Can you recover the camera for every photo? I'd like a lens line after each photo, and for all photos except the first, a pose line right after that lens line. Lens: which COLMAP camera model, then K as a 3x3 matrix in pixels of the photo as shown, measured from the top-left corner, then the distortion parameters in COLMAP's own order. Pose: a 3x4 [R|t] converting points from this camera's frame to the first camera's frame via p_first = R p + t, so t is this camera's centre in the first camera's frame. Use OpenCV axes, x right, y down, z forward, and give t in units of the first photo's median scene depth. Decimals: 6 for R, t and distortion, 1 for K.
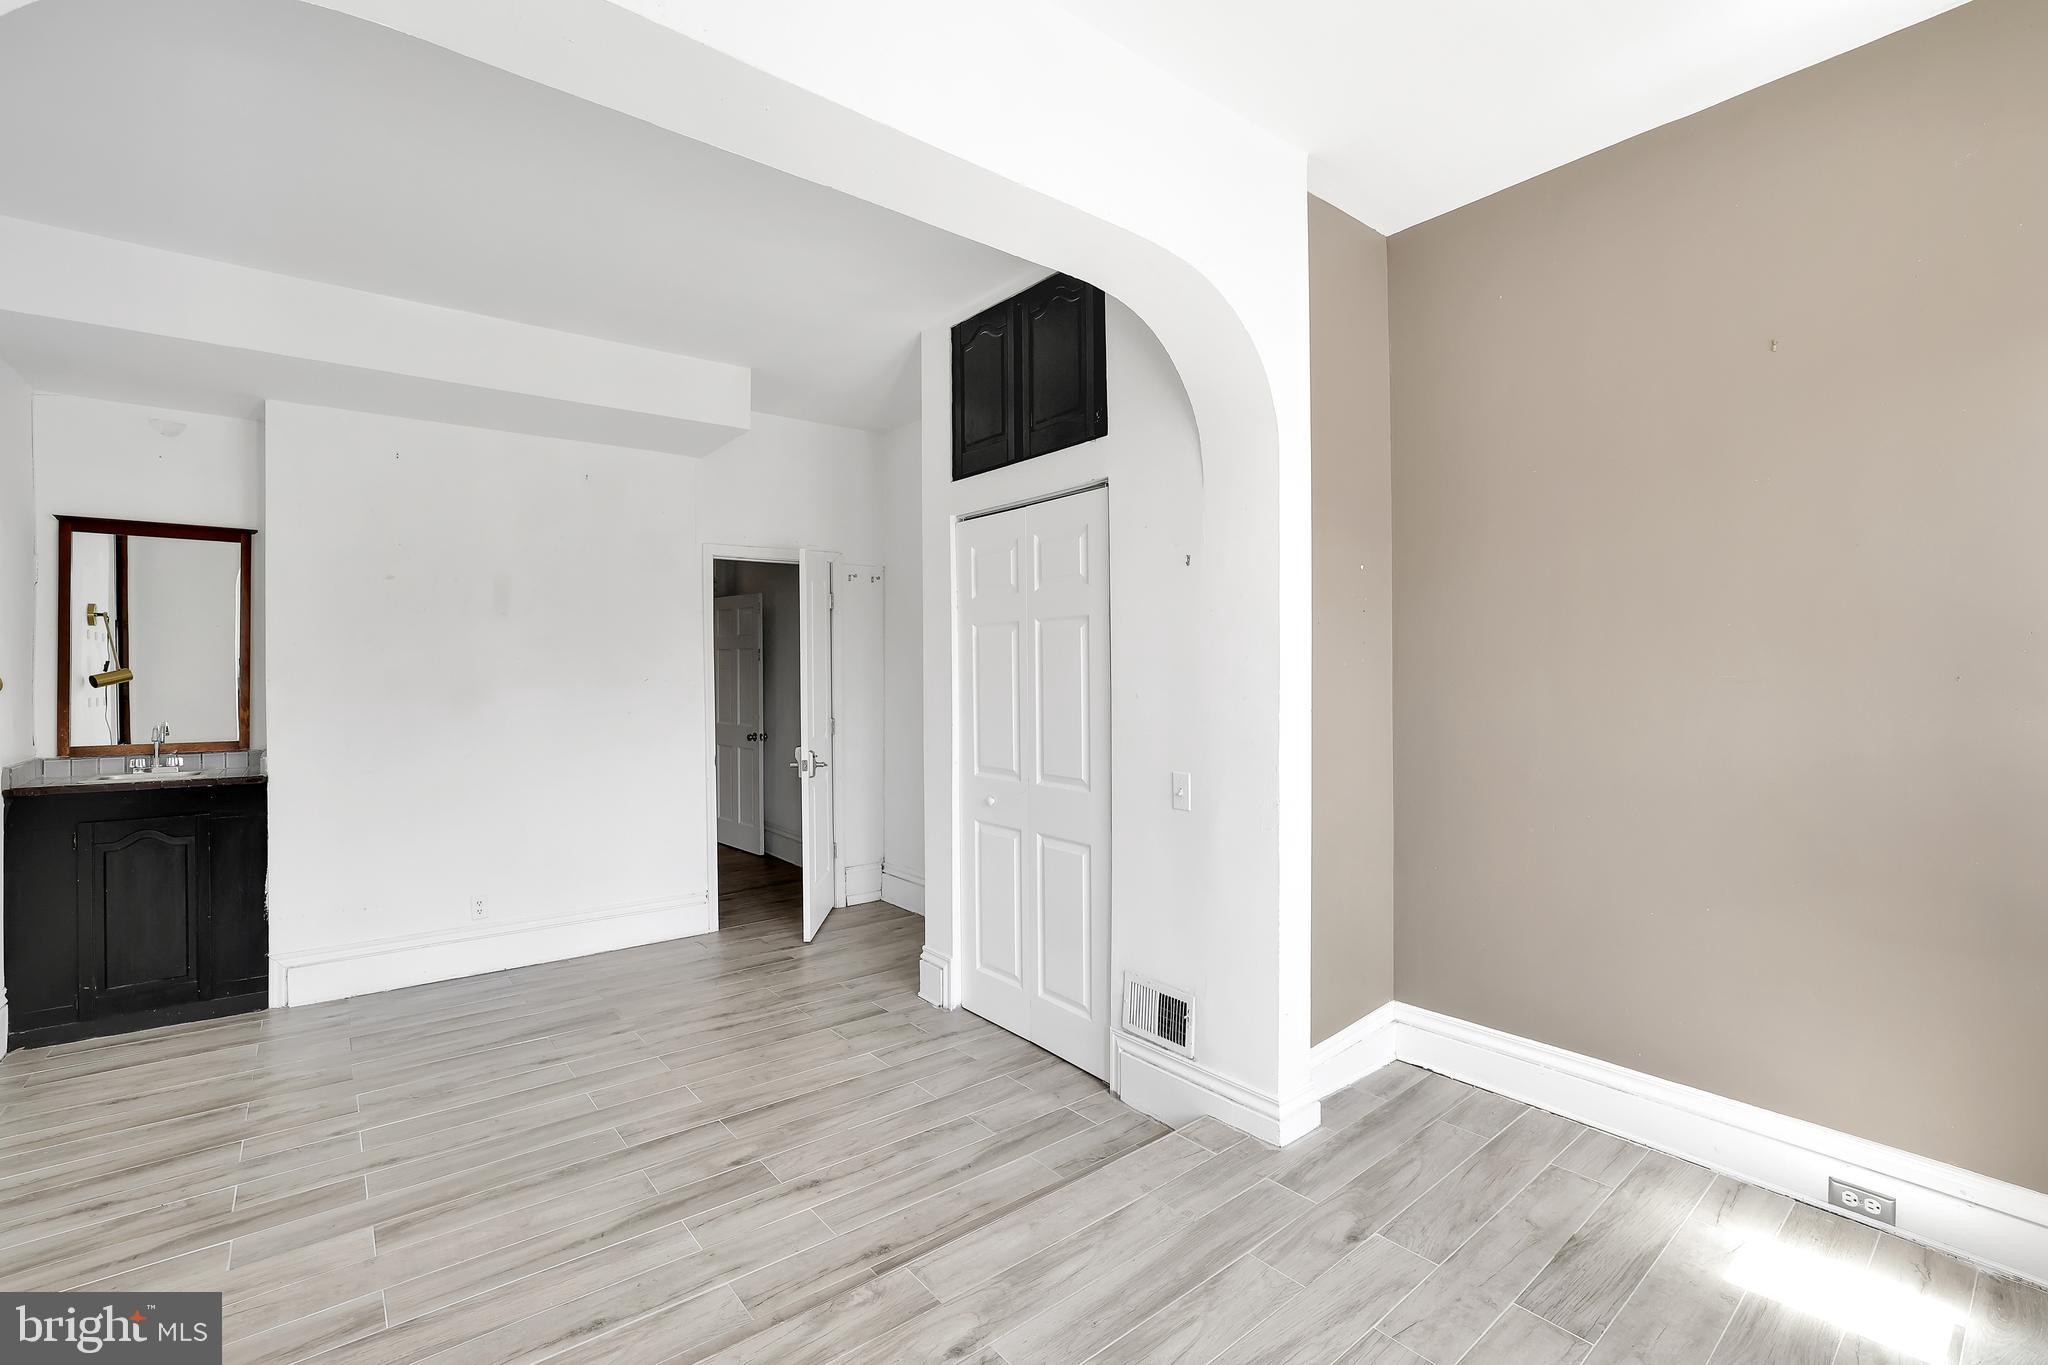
lens RADIAL K [[899.3, 0, 1013.4], [0, 899.3, 675.6], [0, 0, 1]] dist [-0.051445, 0.020271]
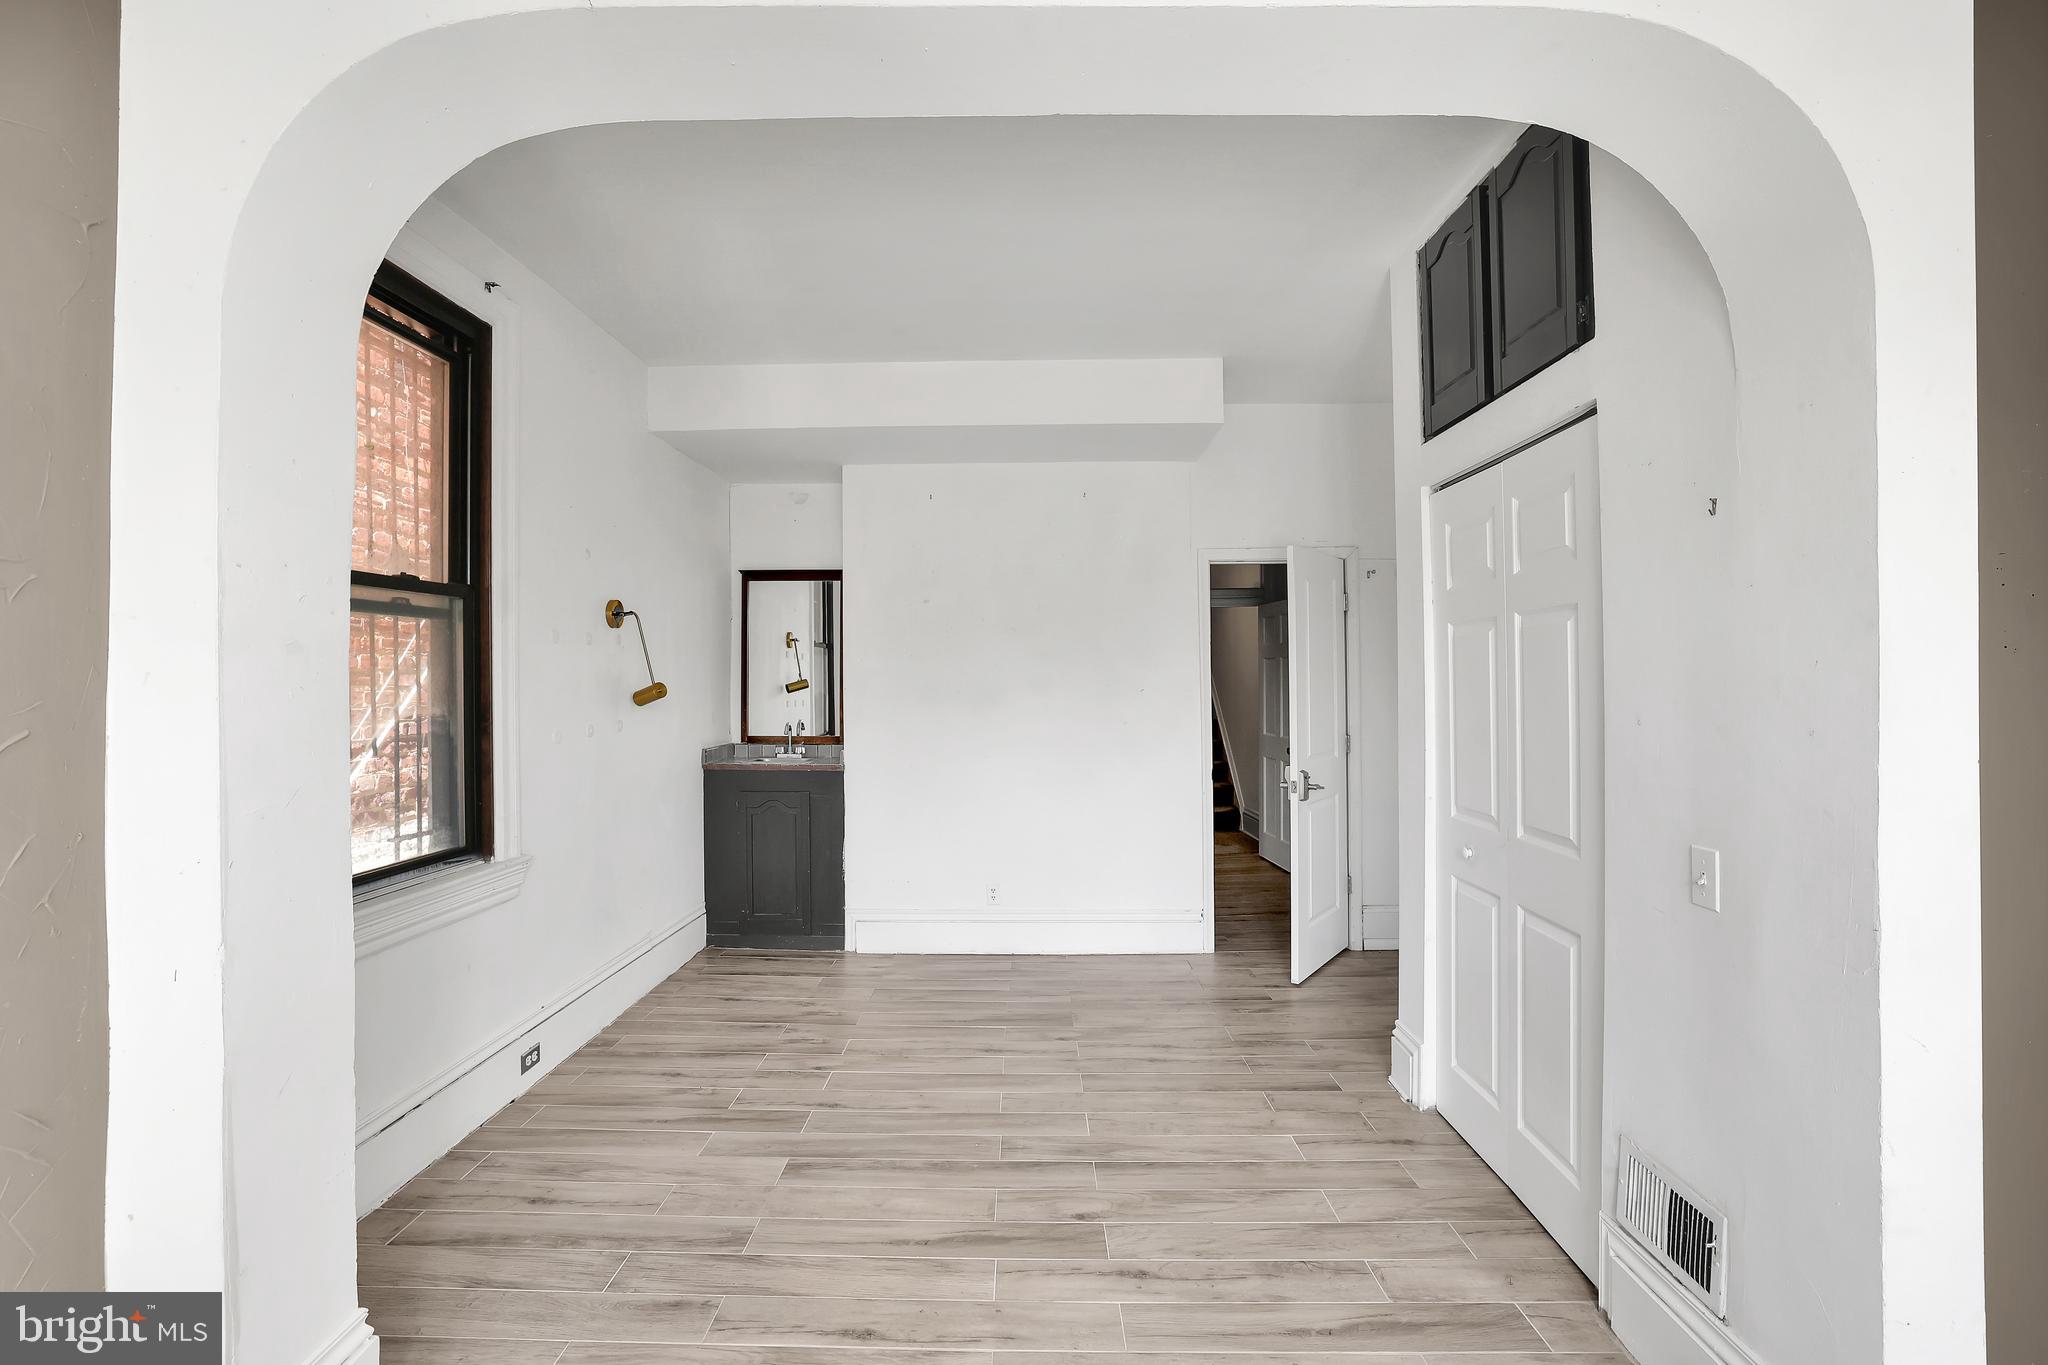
lens RADIAL K [[899.3, 0, 1013.4], [0, 899.3, 675.6], [0, 0, 1]] dist [-0.051445, 0.020271]
pose [[0.769620, -0.002912, -0.638496, 0.185265], [-0.002162, 0.999972, -0.007167, -0.005620], [0.638499, 0.006896, 0.769592, 0.199228]]
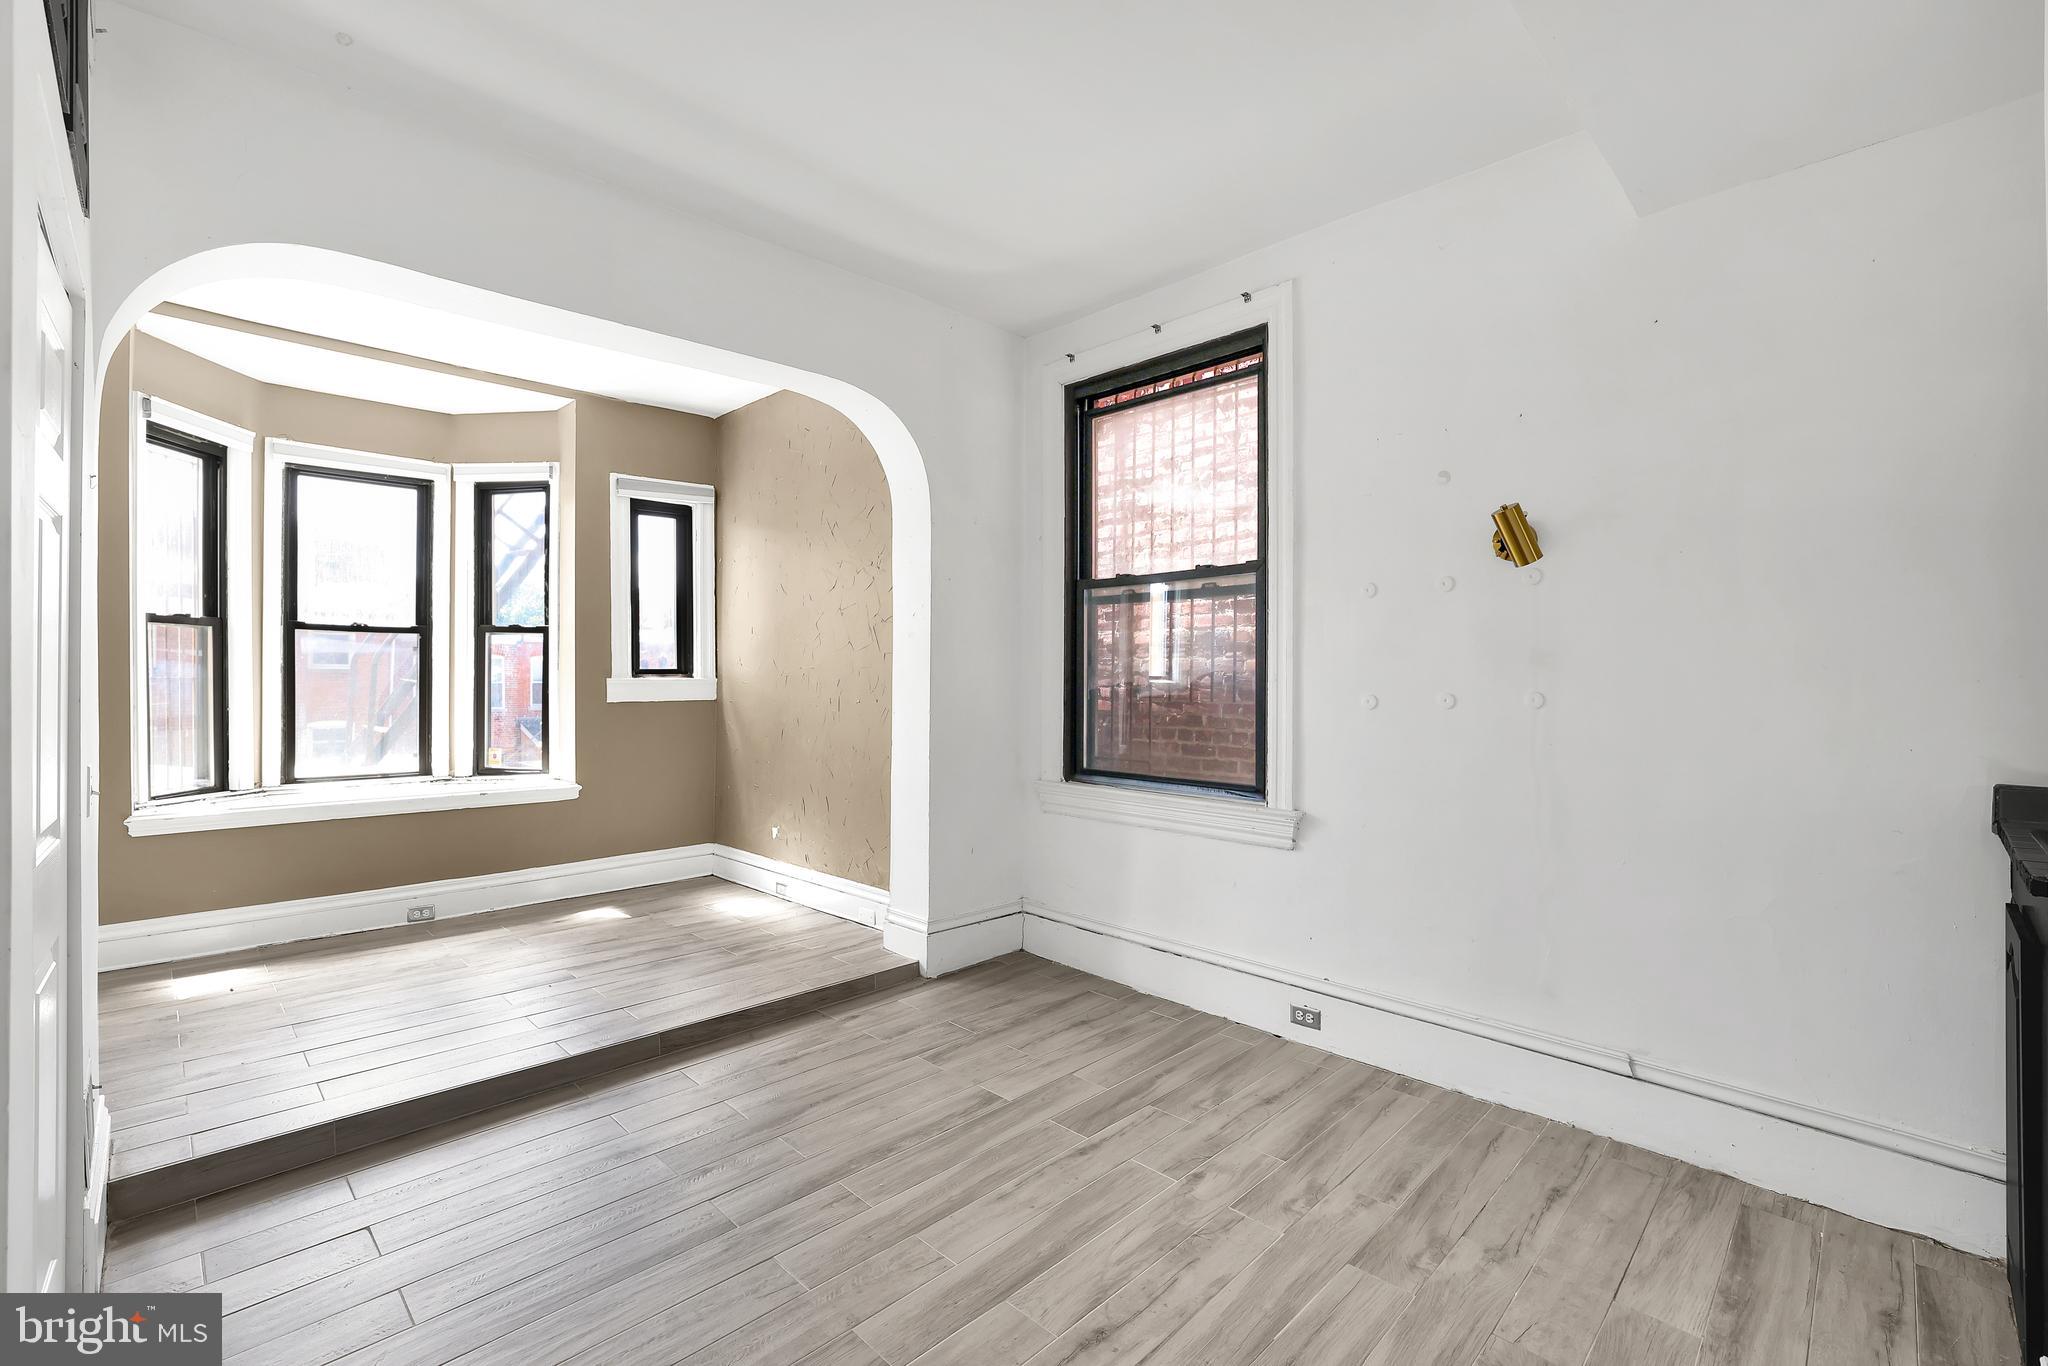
lens RADIAL K [[899.3, 0, 1013.4], [0, 899.3, 676.1], [0, 0, 1]] dist [-0.051445, 0.020271]
pose [[-0.994399, 0.000334, -0.105687, -0.441088], [-0.000288, 0.999983, 0.005866, 0.027596], [0.105687, 0.005863, -0.994382, 1.604659]]
